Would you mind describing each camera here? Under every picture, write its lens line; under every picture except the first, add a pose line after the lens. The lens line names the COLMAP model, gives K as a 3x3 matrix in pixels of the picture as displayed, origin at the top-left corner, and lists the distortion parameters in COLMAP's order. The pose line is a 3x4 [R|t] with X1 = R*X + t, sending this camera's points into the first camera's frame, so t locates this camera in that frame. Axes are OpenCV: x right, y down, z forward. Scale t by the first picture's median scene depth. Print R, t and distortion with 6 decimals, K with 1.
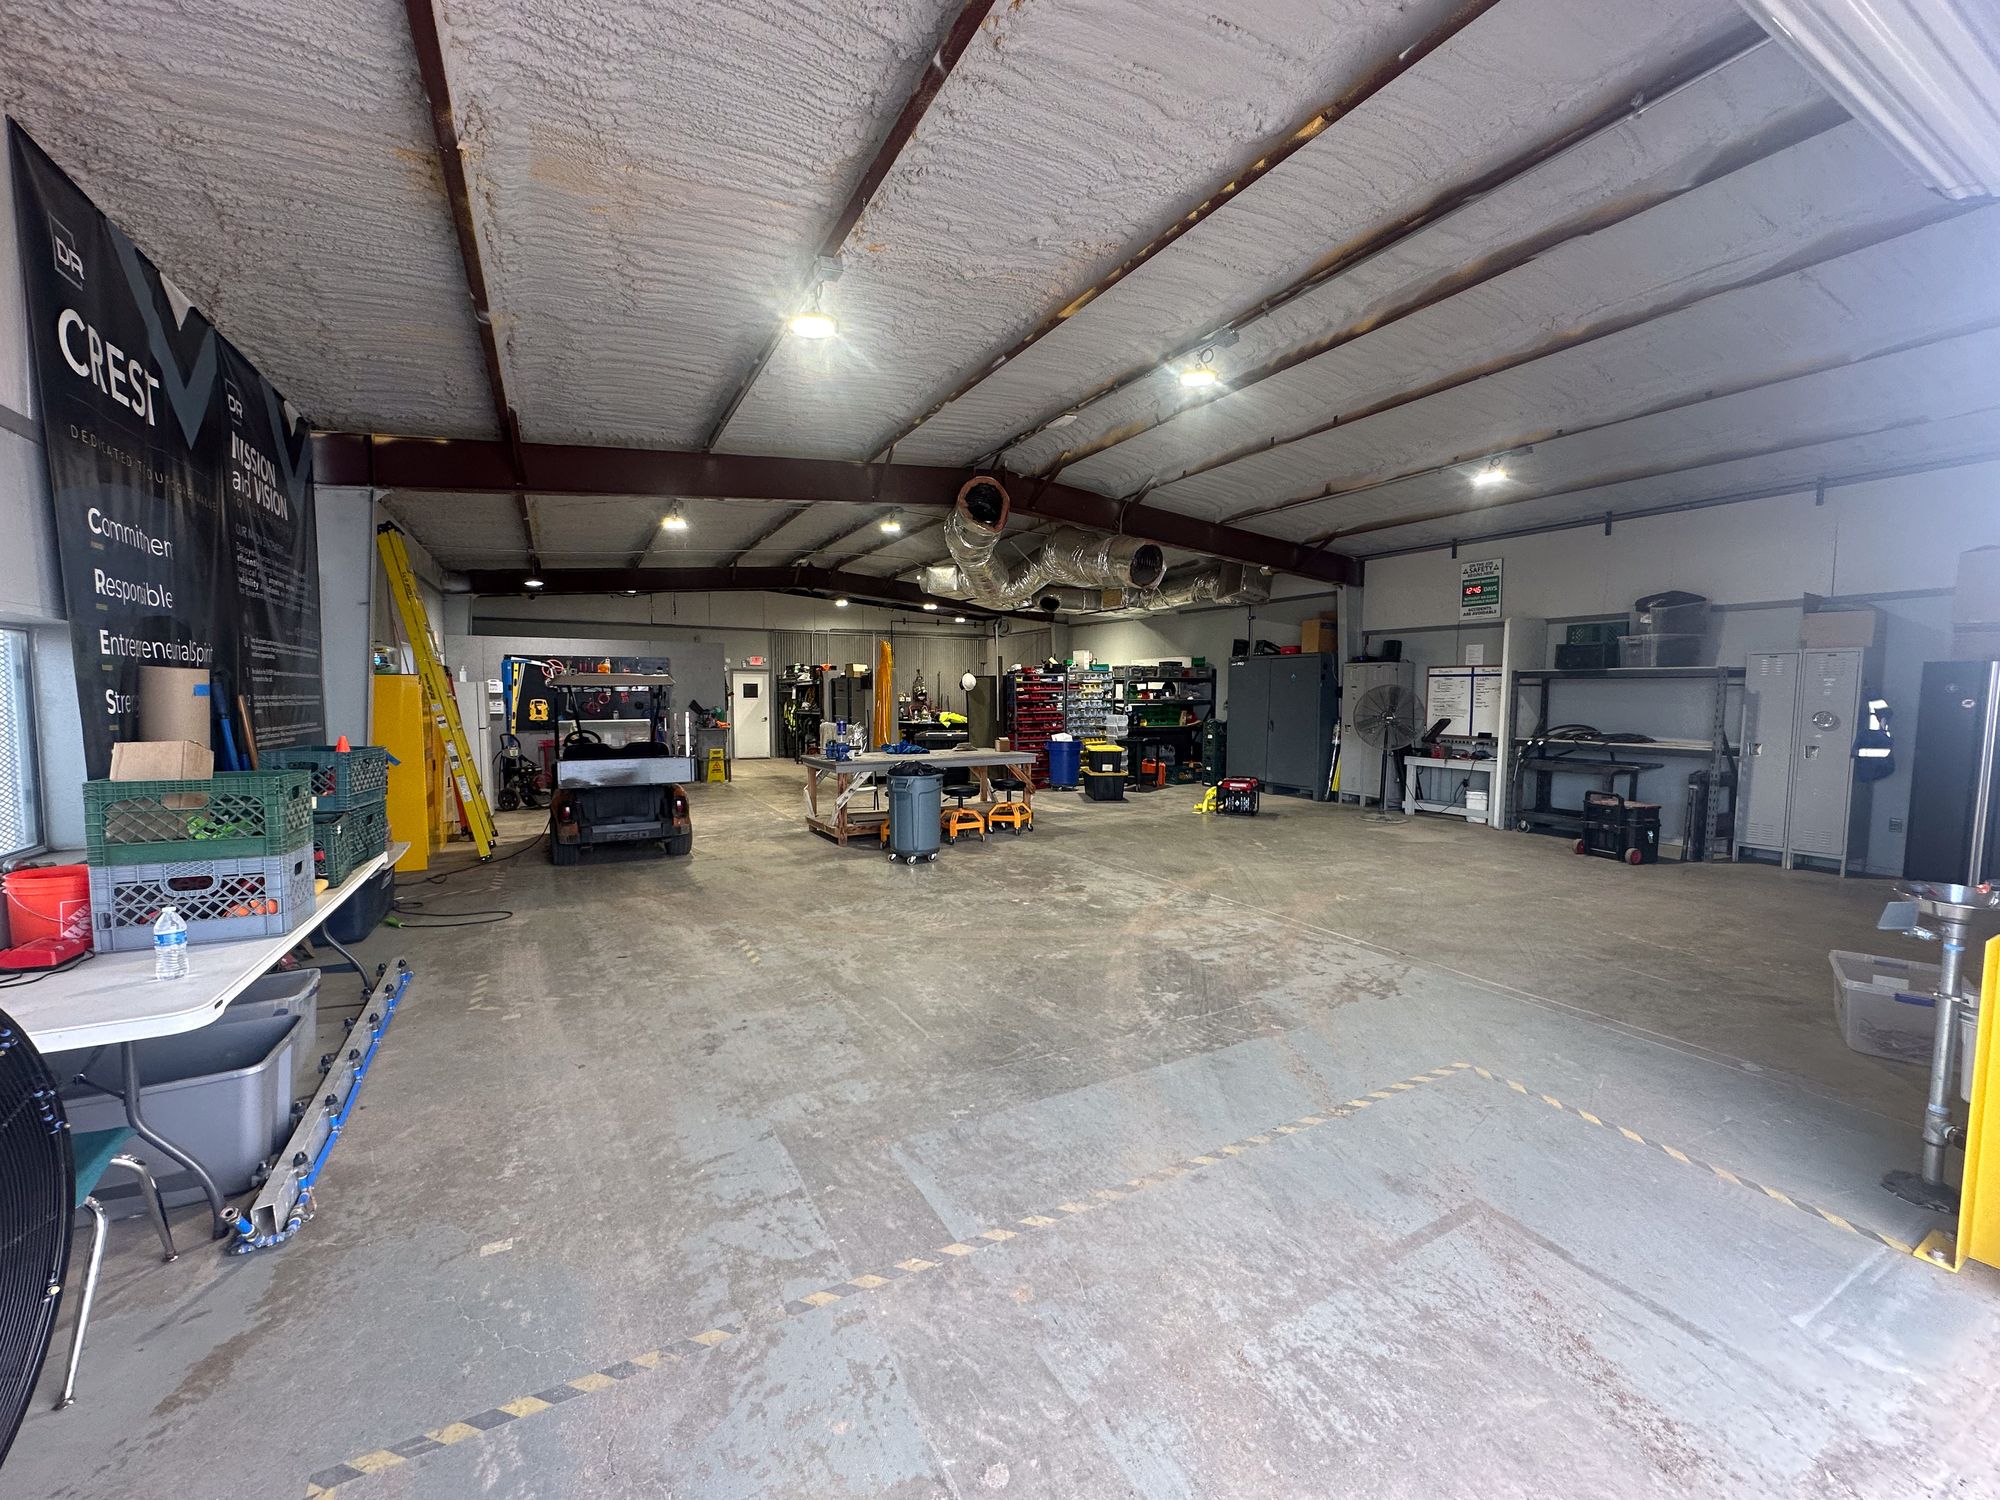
lens RADIAL K [[798.6, 0, 1000.7], [0, 798.6, 753.8], [0, 0, 1]] dist [-0.000109, -0.000001]
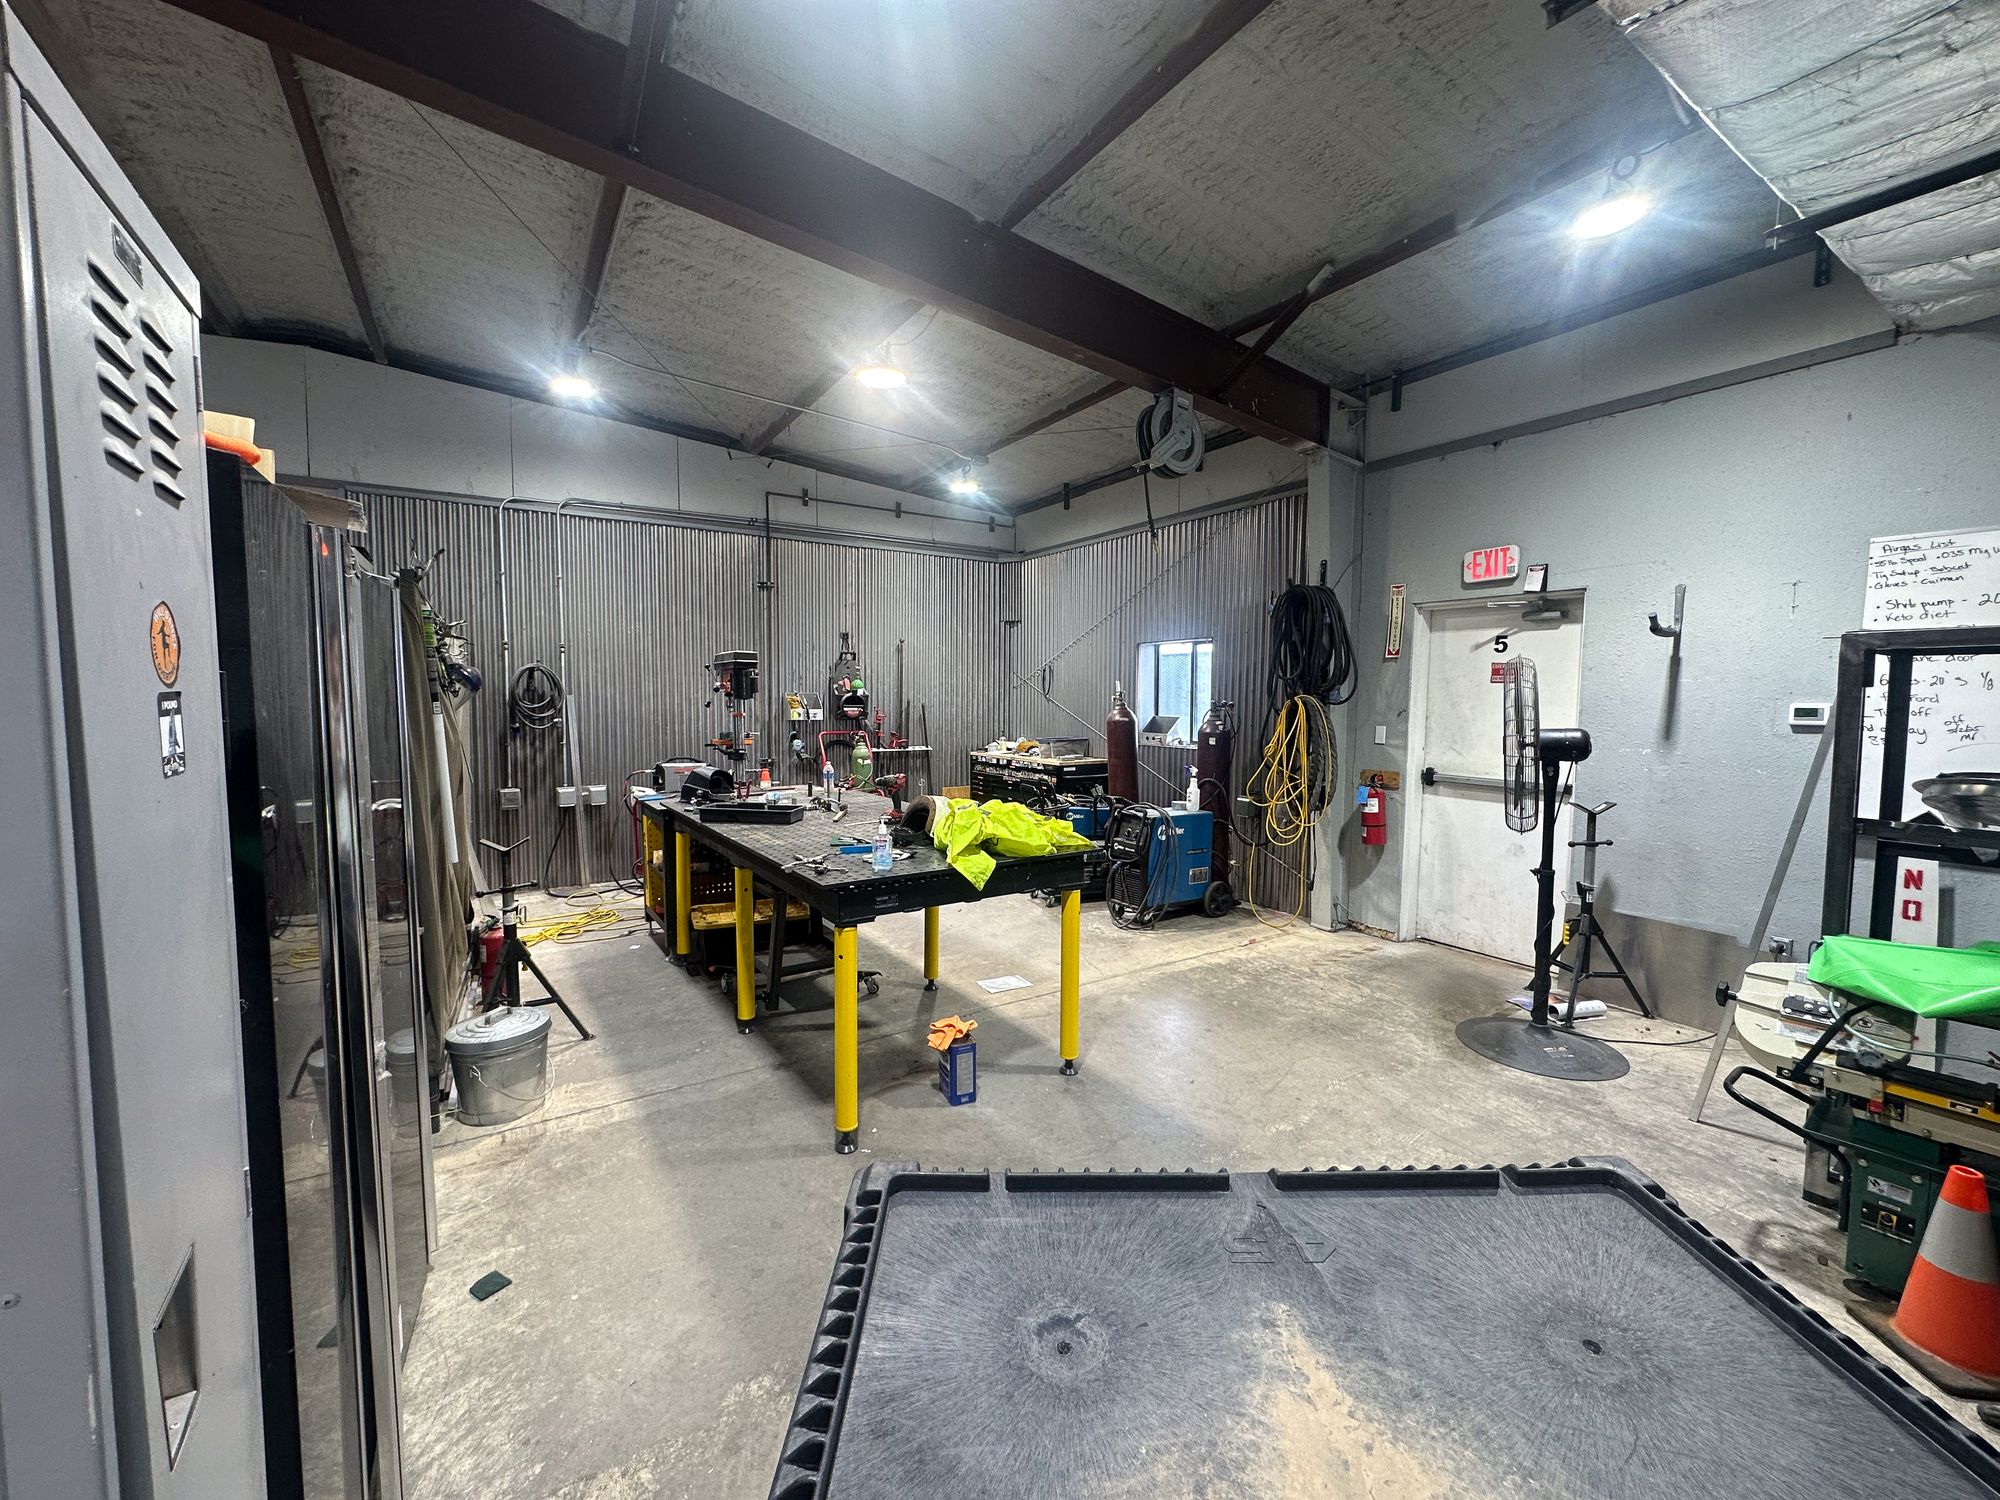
lens RADIAL K [[798.6, 0, 998.0], [0, 798.6, 749.8], [0, 0, 1]] dist [-0.000109, -0.000001]
pose [[0.997530, 0.002015, 0.070209, -0.059166], [-0.001424, 0.999963, -0.008465, -0.049462], [-0.070223, 0.008344, 0.997496, 0.637556]]
